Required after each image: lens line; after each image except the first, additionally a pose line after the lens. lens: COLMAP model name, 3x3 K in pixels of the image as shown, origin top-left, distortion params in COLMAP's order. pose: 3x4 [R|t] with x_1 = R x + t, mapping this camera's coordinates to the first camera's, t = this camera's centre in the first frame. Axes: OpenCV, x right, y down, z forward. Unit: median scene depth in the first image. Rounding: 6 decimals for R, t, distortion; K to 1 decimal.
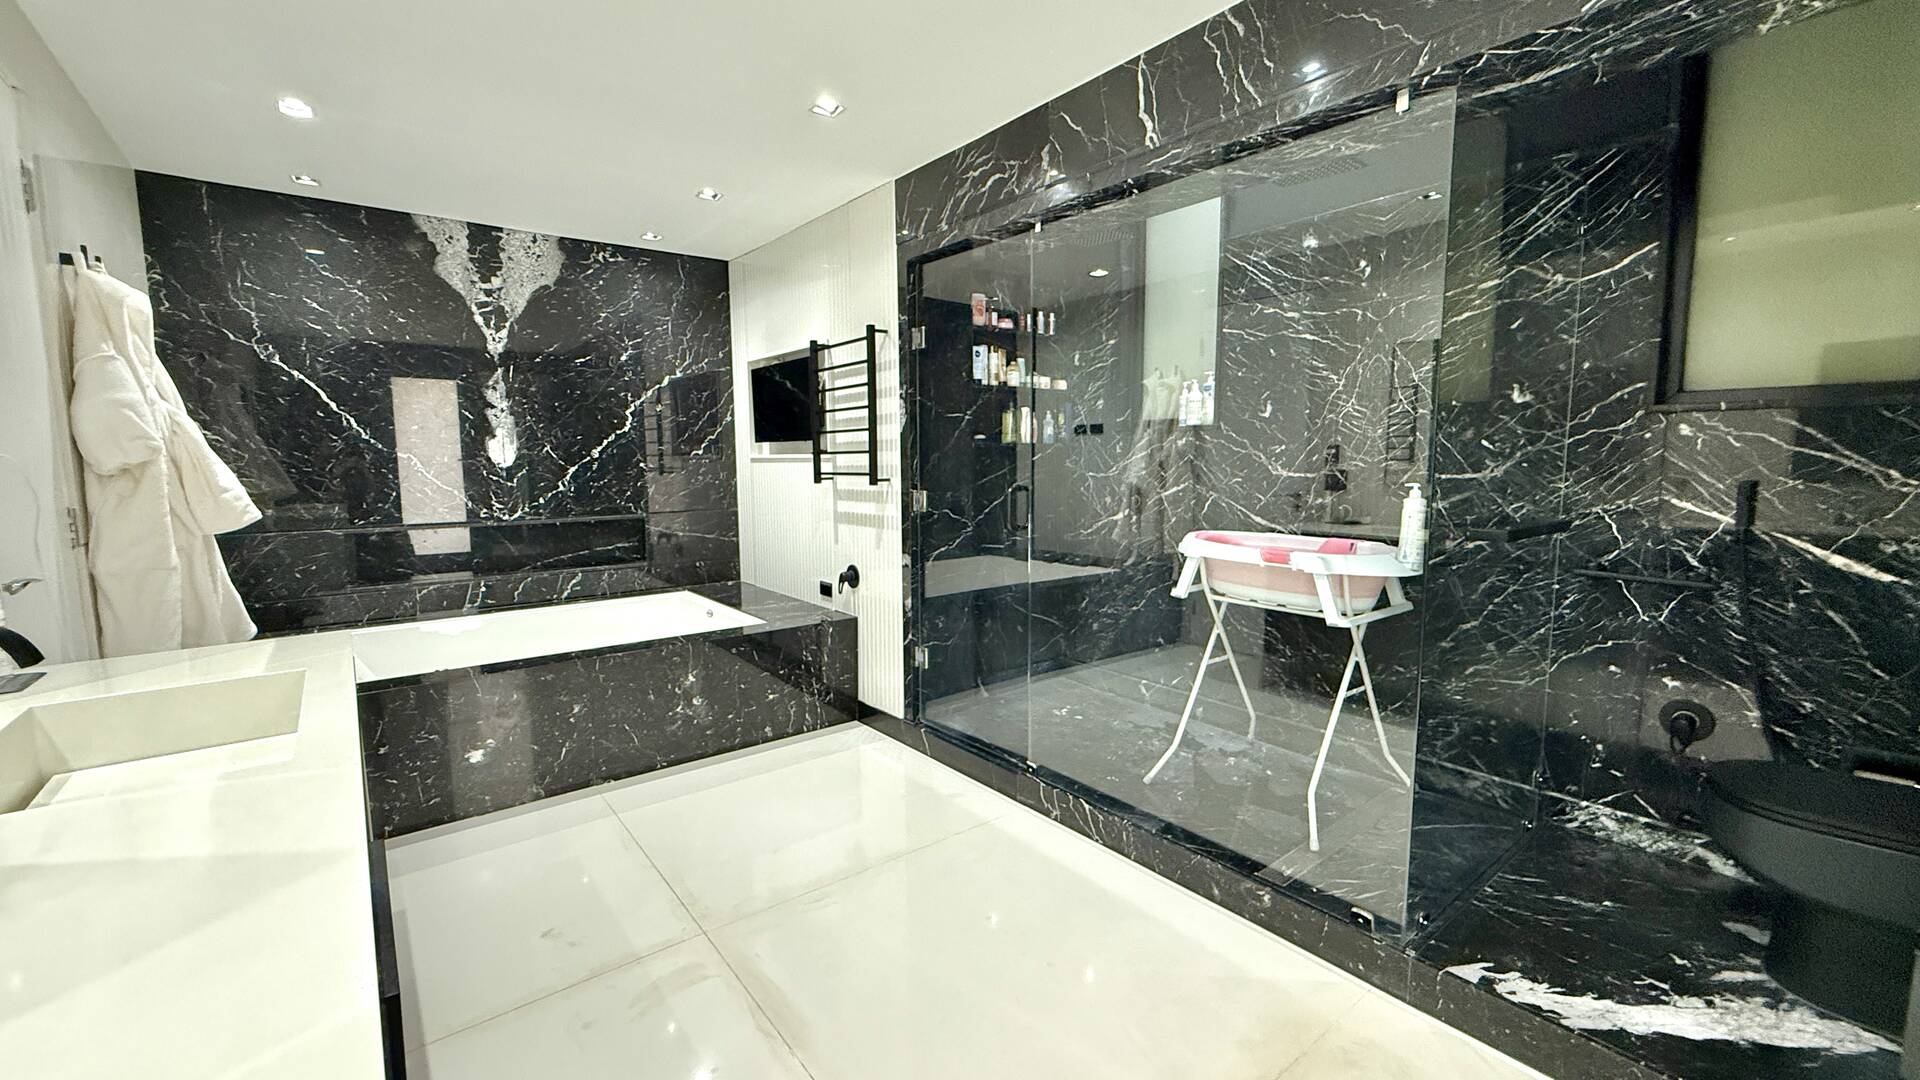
lens RADIAL K [[767.3, 0, 956.1], [0, 767.3, 538.0], [0, 0, 1]] dist [0.000065, 0.000553]
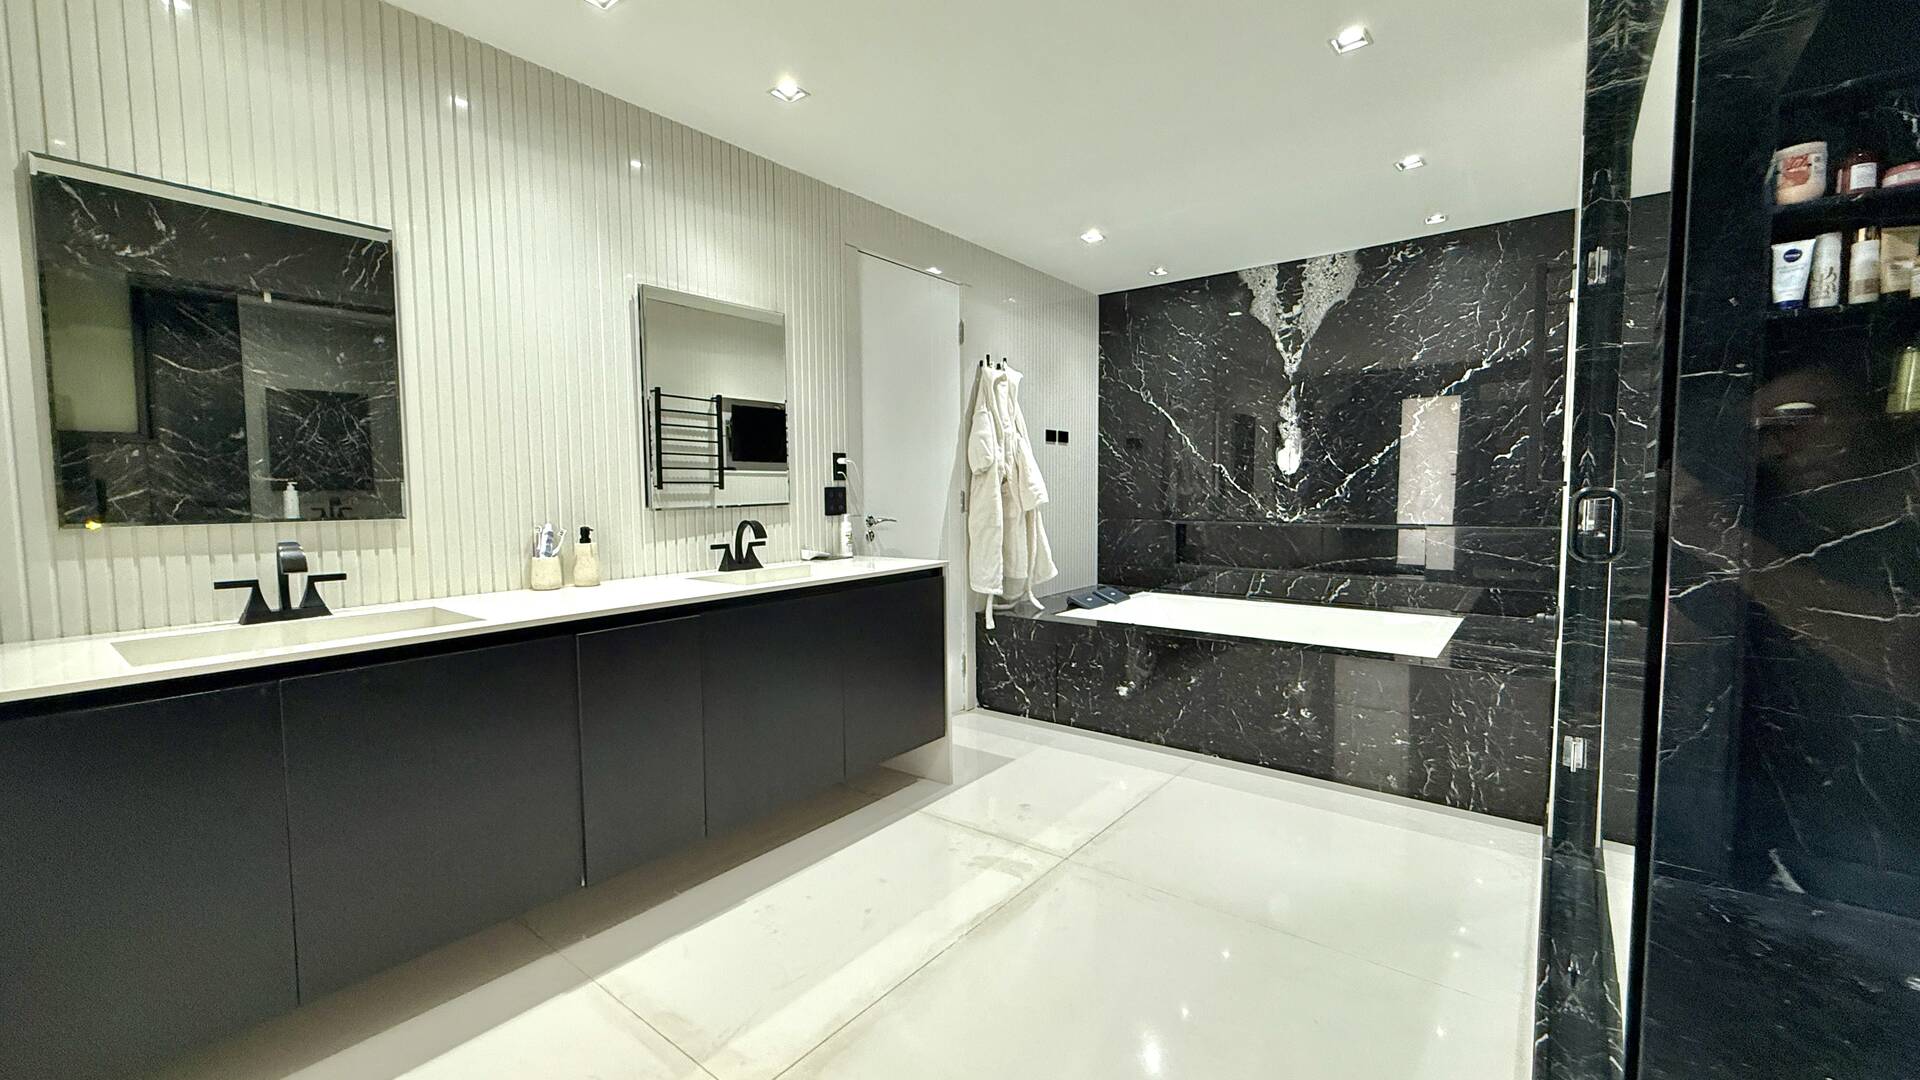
lens RADIAL K [[767.3, 0, 957.0], [0, 767.3, 538.2], [0, 0, 1]] dist [0.000065, 0.000553]
pose [[0.233869, 0.069260, -0.969798, 0.393407], [-0.097977, 0.994061, 0.047366, -0.005693], [0.967319, 0.083941, 0.239265, 0.278091]]
